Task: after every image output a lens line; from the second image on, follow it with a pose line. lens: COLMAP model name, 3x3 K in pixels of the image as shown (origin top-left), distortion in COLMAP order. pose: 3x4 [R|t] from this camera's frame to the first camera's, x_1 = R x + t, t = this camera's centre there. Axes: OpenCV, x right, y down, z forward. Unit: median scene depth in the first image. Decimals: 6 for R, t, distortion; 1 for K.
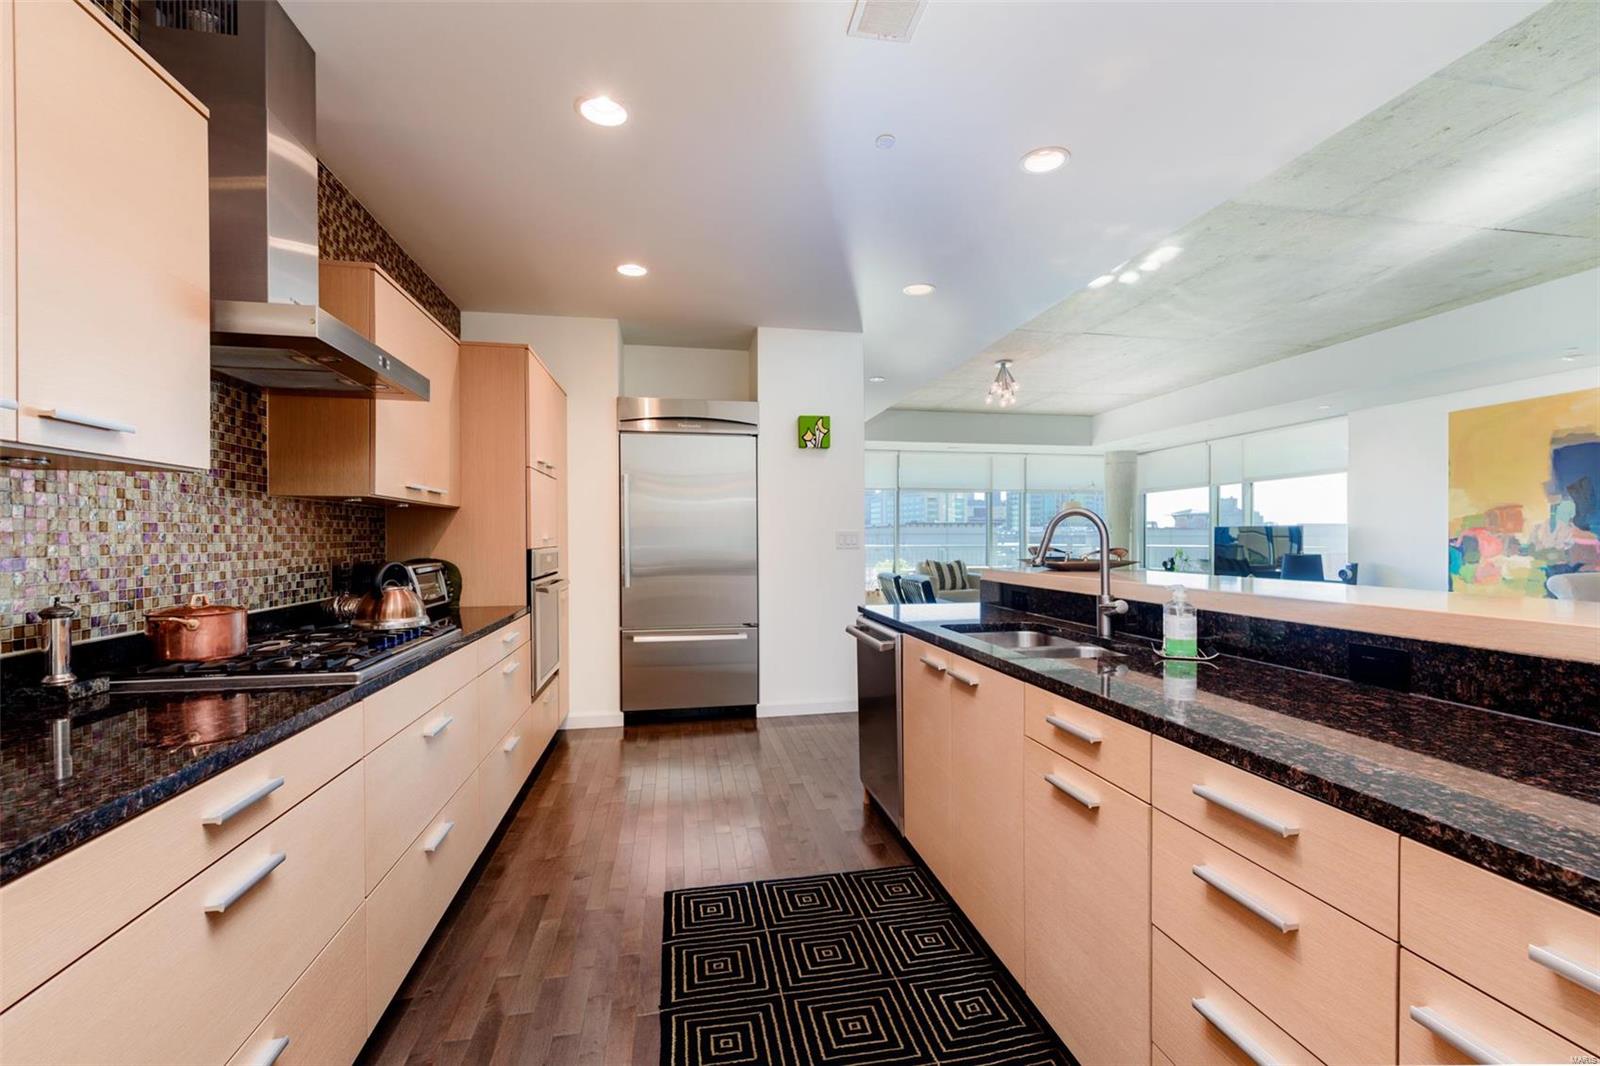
lens RADIAL K [[692.5, 0, 809.8], [0, 692.5, 541.6], [0, 0, 1]] dist [0.003077, -0.000496]
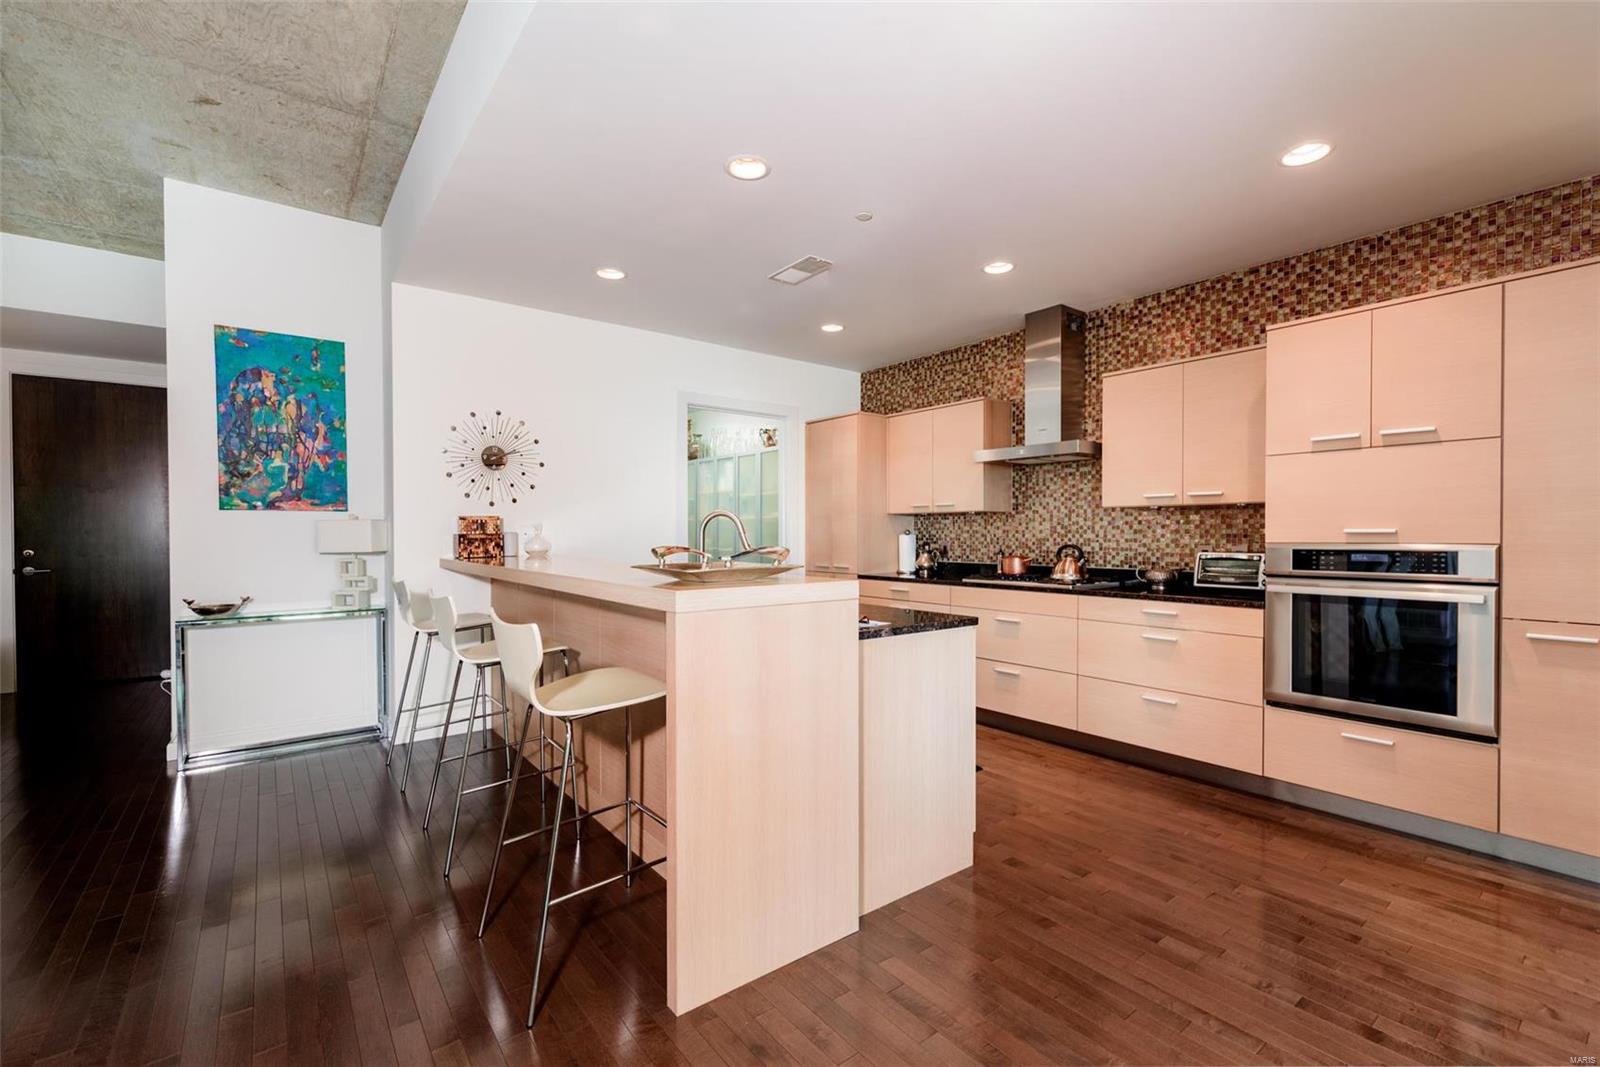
lens RADIAL K [[692.5, 0, 810.1], [0, 692.5, 541.1], [0, 0, 1]] dist [0.003077, -0.000496]
pose [[-0.888290, 0.009093, -0.459192, 0.307739], [0.001027, 0.999841, 0.017811, -0.004869], [0.459281, 0.015350, -0.888158, 0.821213]]
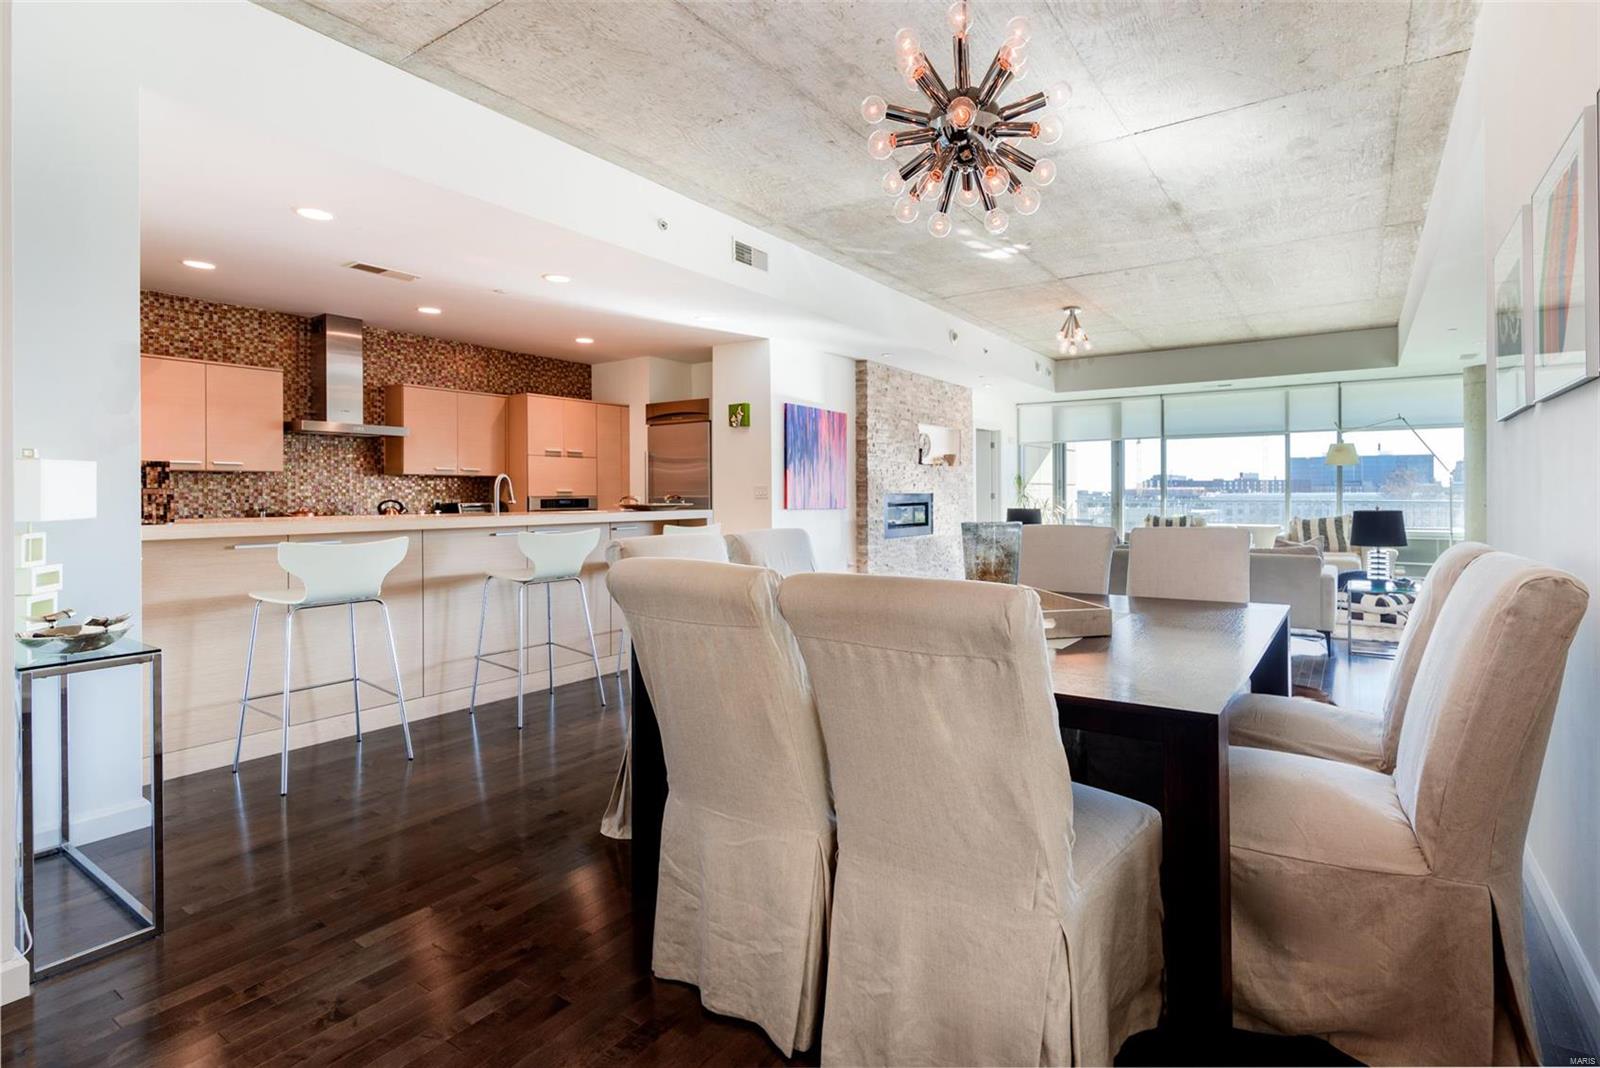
lens RADIAL K [[755.8, 0, 884.1], [0, 755.8, 490.3], [0, 0, 1]] dist [0.004364, 0.000142]
pose [[0.734081, -0.003173, -0.679055, 0.952211], [-0.002219, 0.999973, -0.007072, 0.003357], [0.679059, 0.006699, 0.734053, 0.057959]]
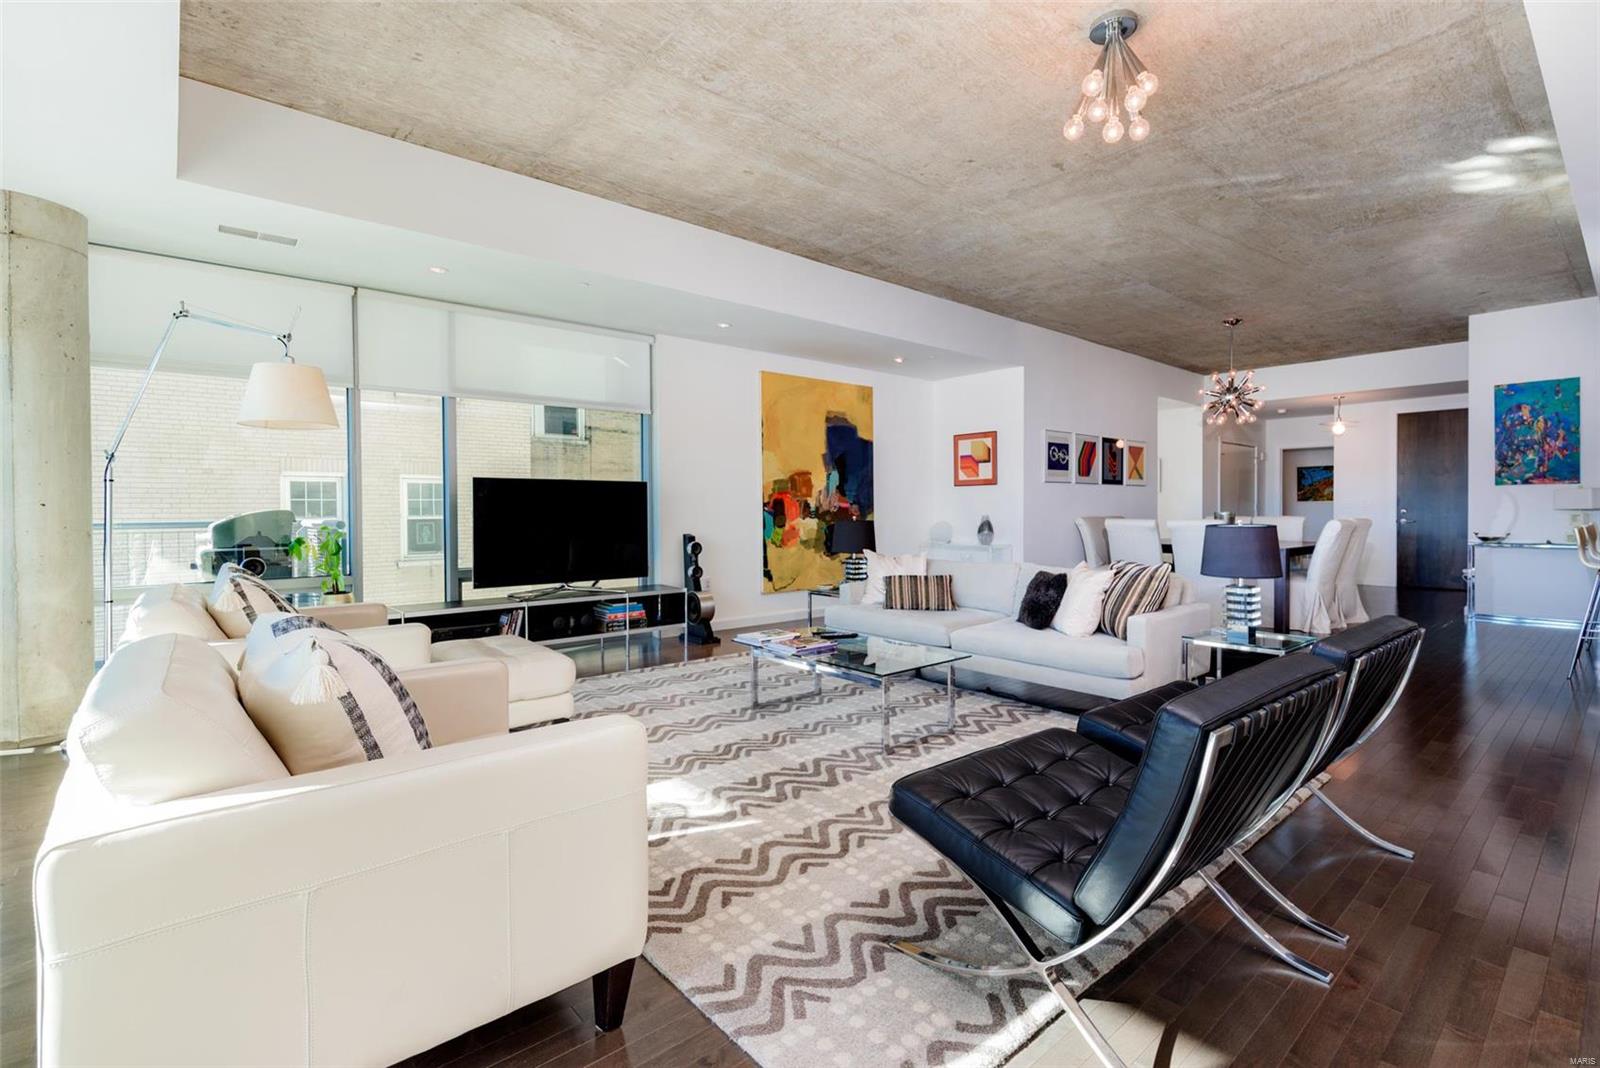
lens RADIAL K [[692.5, 0, 831.1], [0, 692.5, 511.8], [0, 0, 1]] dist [0.003077, -0.000496]
pose [[-0.498868, -0.002415, 0.866675, 0.050373], [0.009044, 0.999927, 0.007992, 0.001908], [-0.866631, 0.011825, -0.498810, 1.534927]]
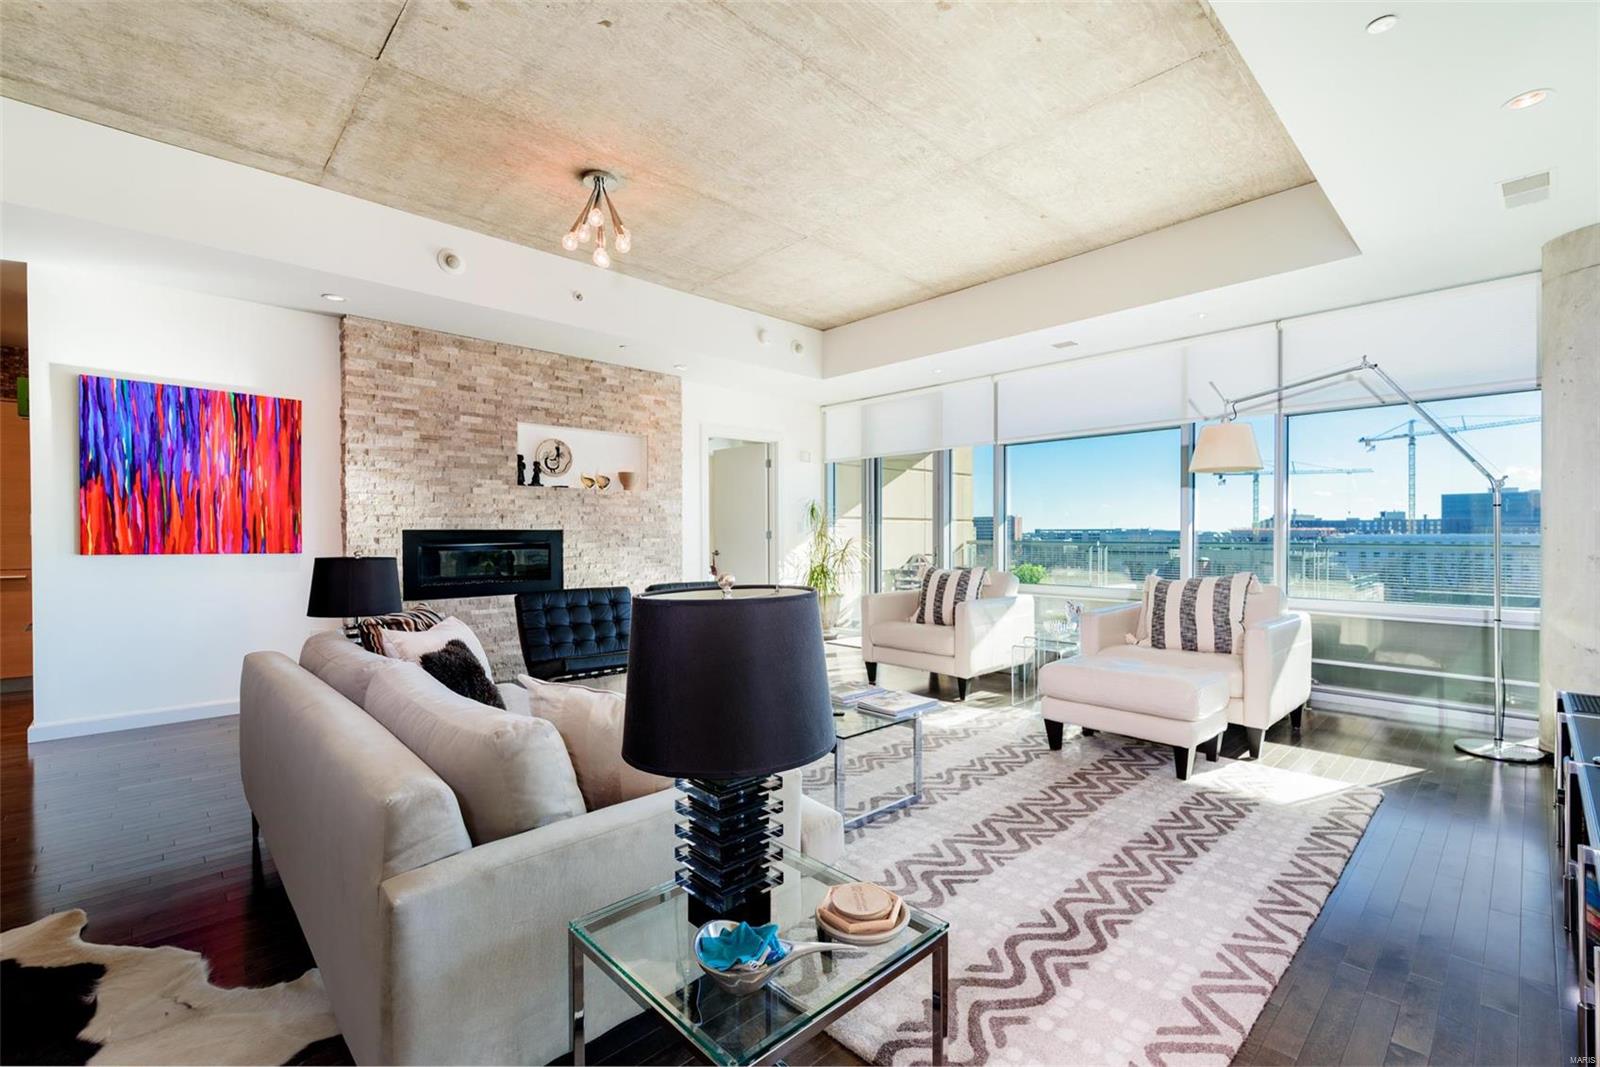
lens RADIAL K [[692.5, 0, 811.1], [0, 692.5, 540.7], [0, 0, 1]] dist [0.003077, -0.000496]
pose [[0.545111, 0.007064, -0.838334, 0.941033], [-0.002734, 0.999974, 0.006649, 0.005443], [0.838359, -0.001332, 0.545117, 1.011237]]
